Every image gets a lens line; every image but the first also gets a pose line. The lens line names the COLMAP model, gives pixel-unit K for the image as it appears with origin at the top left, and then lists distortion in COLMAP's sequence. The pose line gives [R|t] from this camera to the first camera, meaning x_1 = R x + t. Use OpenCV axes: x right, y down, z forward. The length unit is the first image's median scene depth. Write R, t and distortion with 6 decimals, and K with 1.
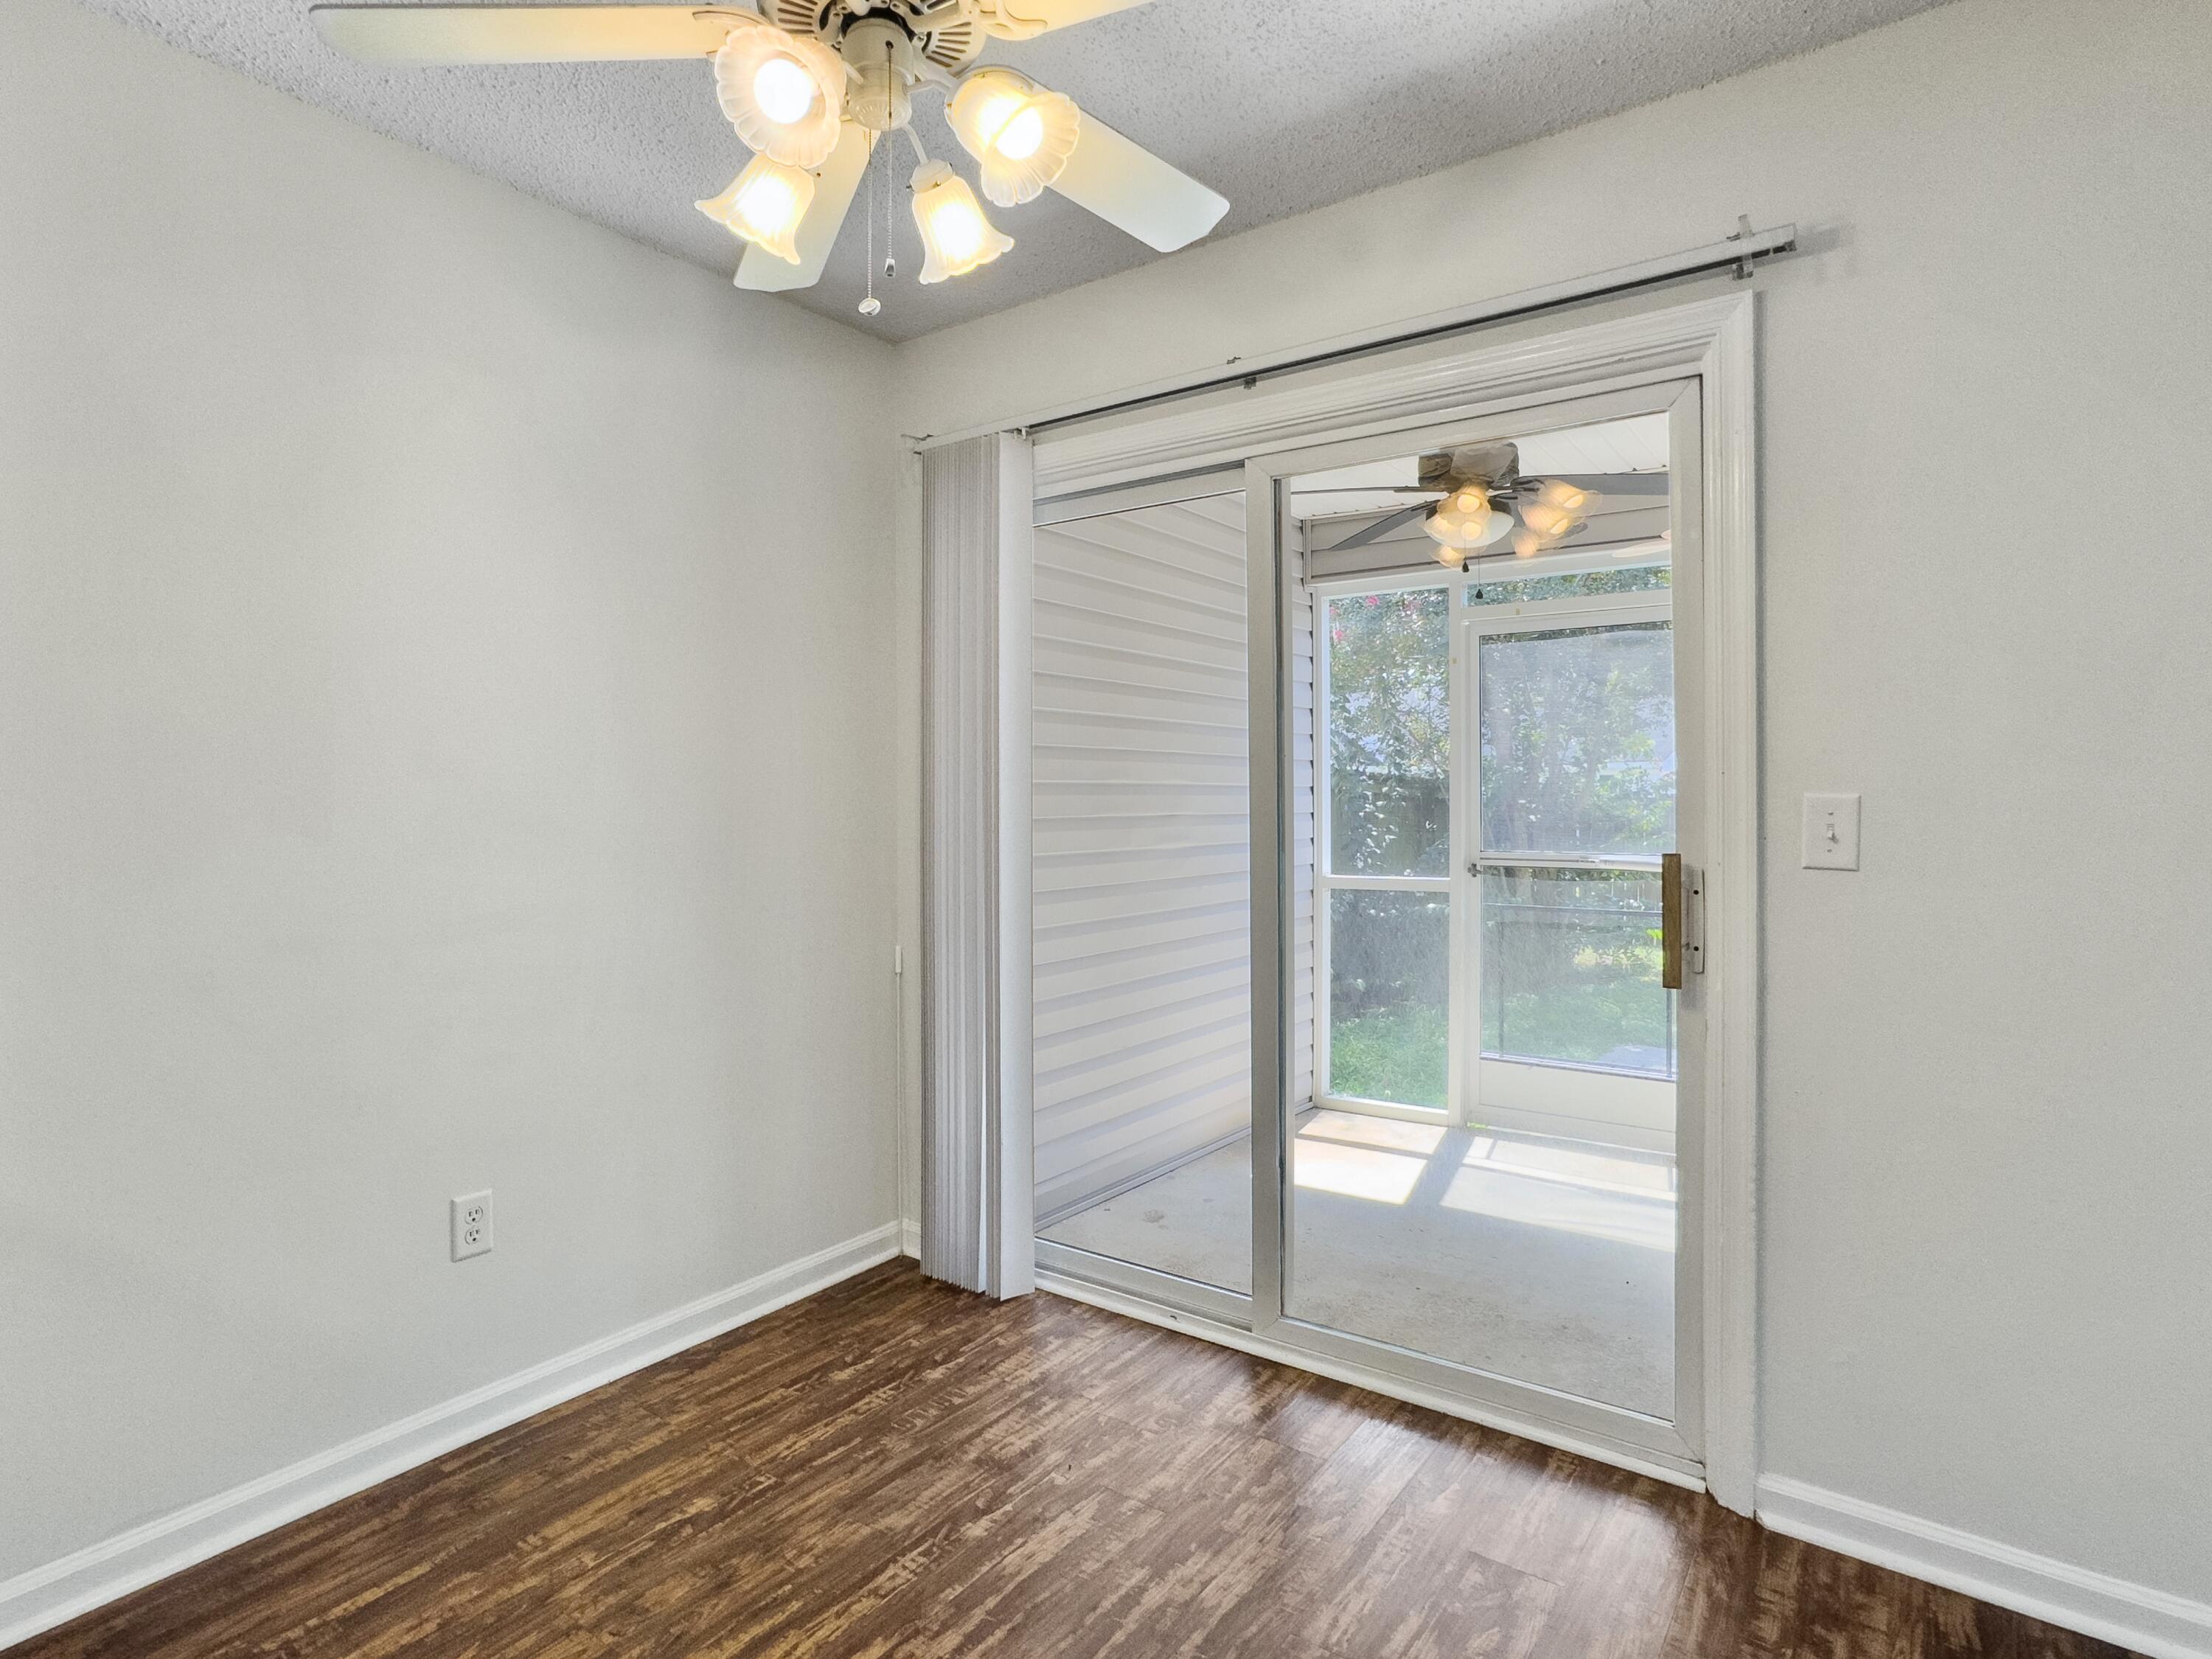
lens RADIAL K [[1175.2, 0, 1121.6], [0, 1175.2, 807.4], [0, 0, 1]] dist [-0.018733, 0.011016]
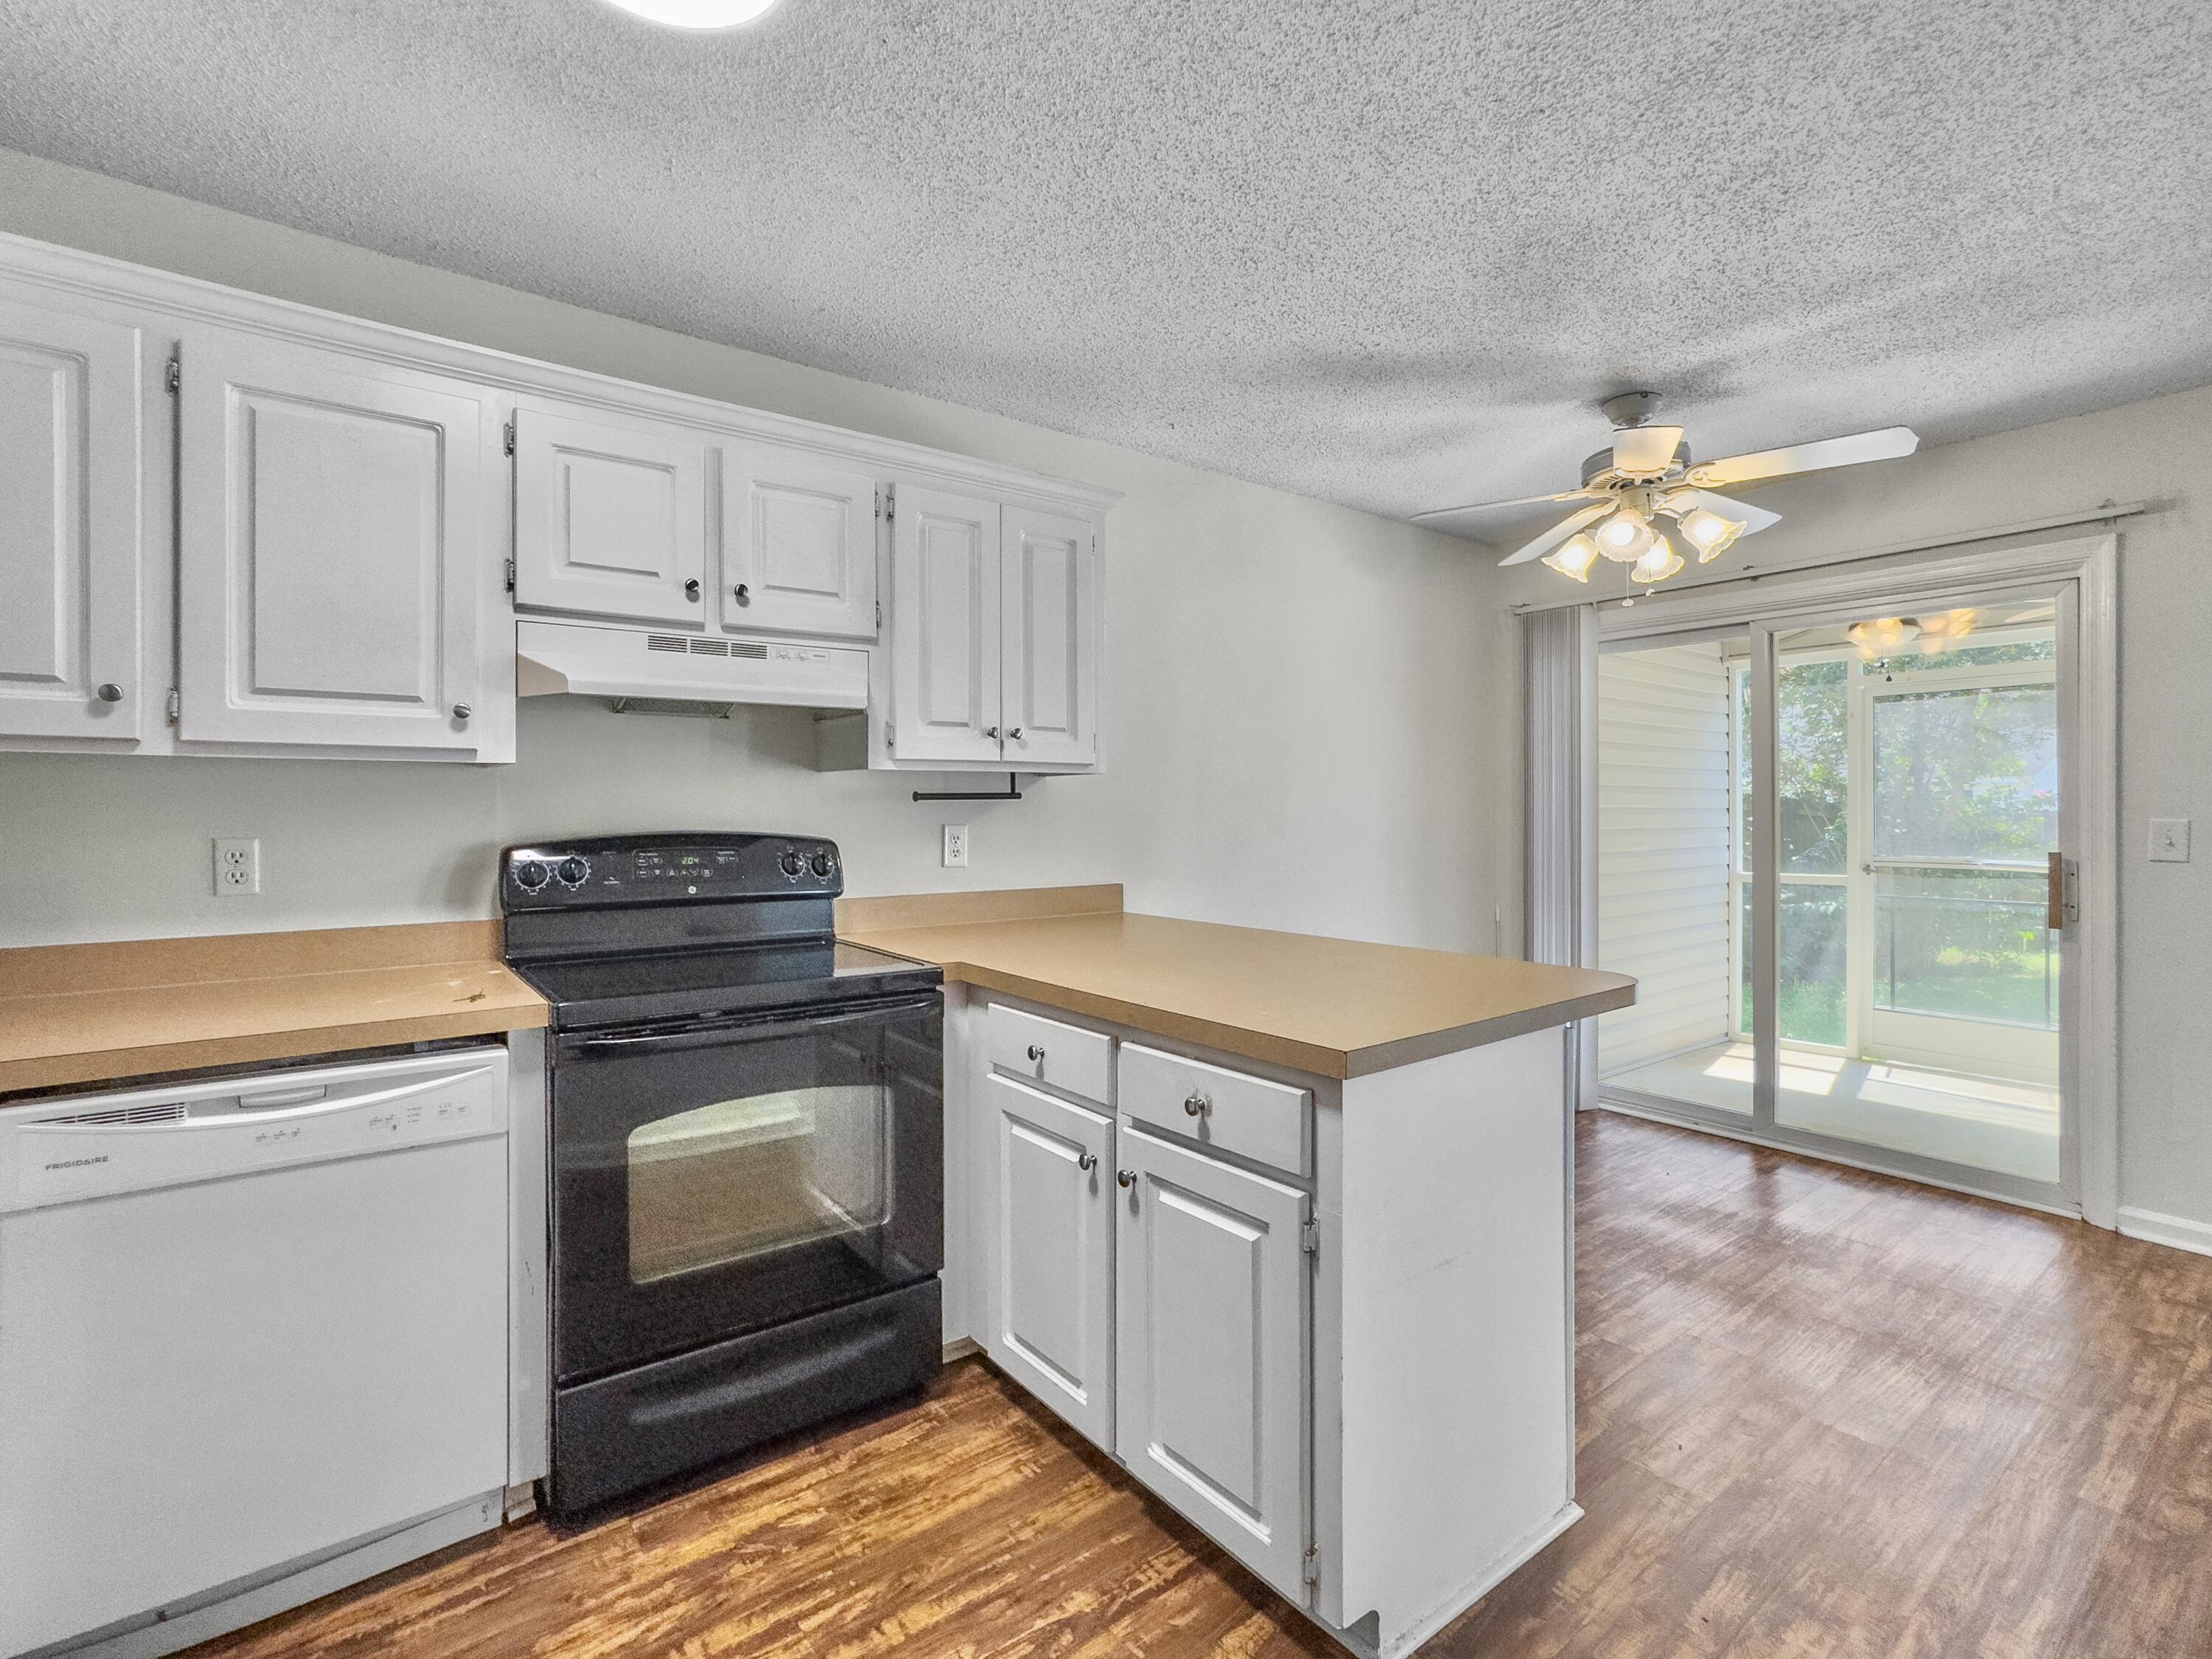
lens RADIAL K [[1034.8, 0, 1101.2], [0, 1034.8, 819.9], [0, 0, 1]] dist [-0.013473, 0.007961]
pose [[0.955426, 0.001321, -0.295229, -0.407680], [-0.001078, 0.999999, 0.000988, -0.009167], [0.295230, -0.000626, 0.955426, -0.824492]]
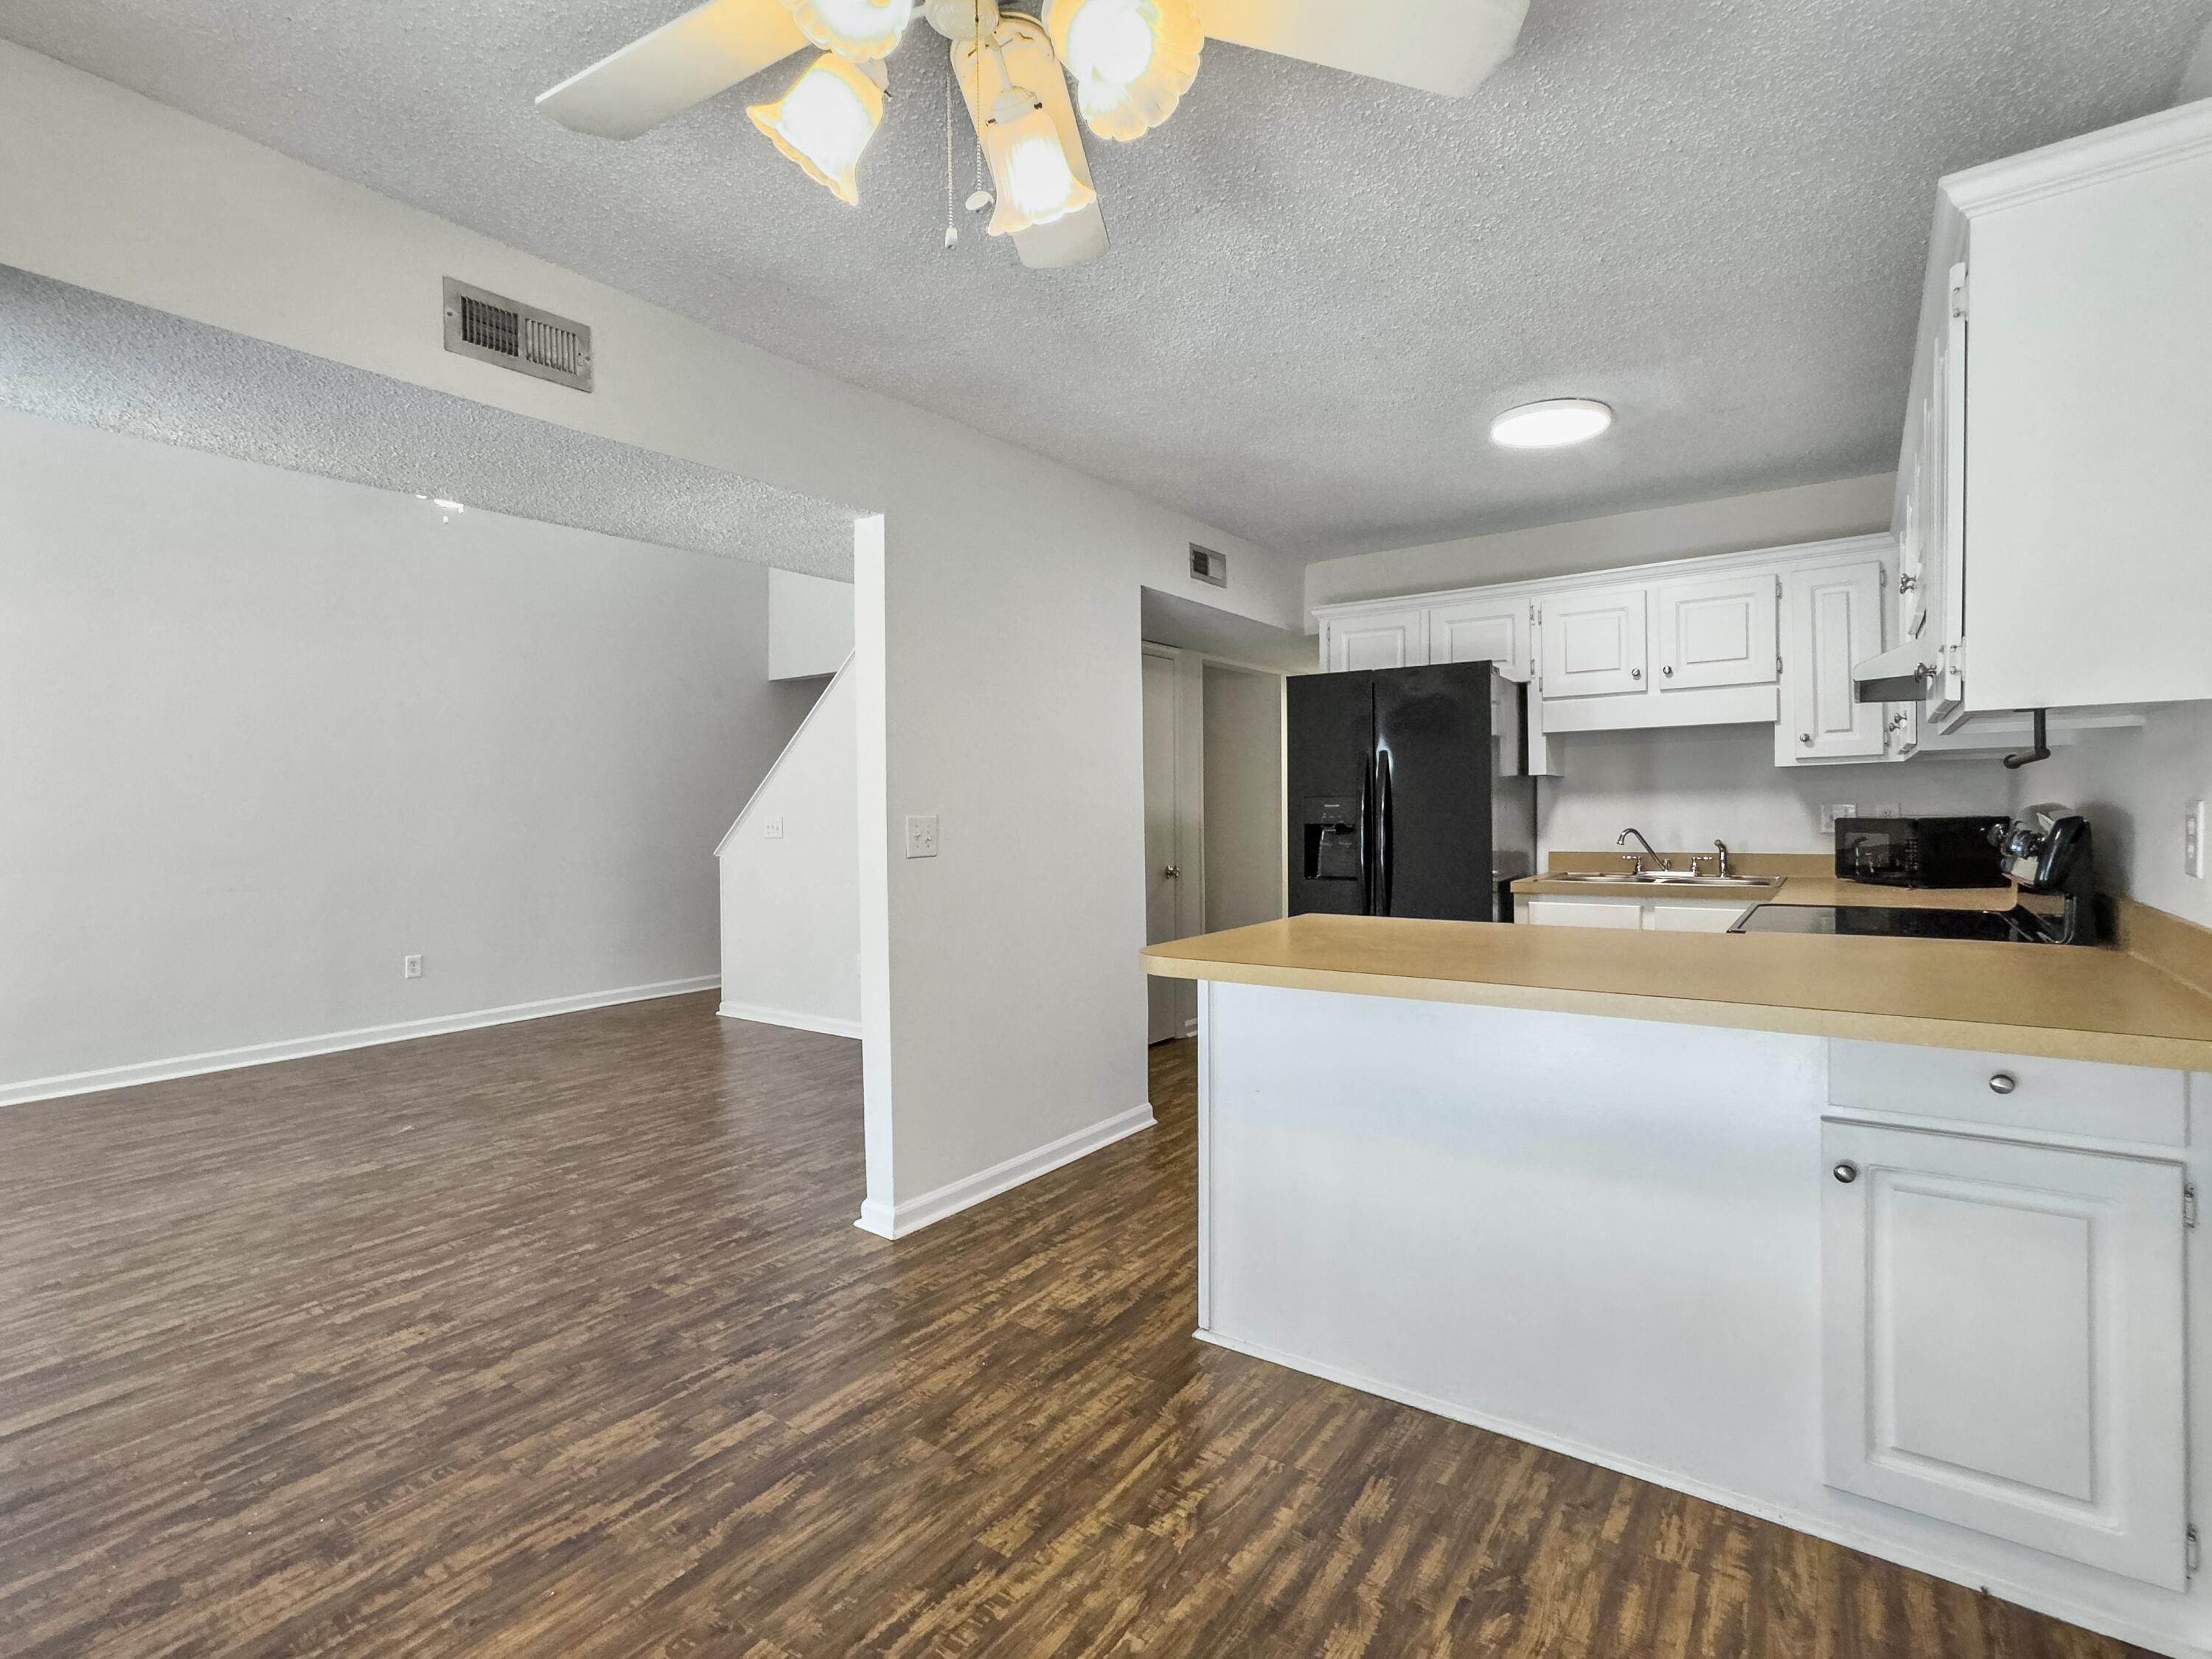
lens RADIAL K [[1061.6, 0, 1102.8], [0, 1061.6, 834.2], [0, 0, 1]] dist [-0.046868, 0.024100]
pose [[-0.999894, 0.014393, 0.002098, -0.193610], [0.014448, 0.999469, 0.029218, -0.007865], [-0.001676, 0.029245, -0.999571, 1.170574]]
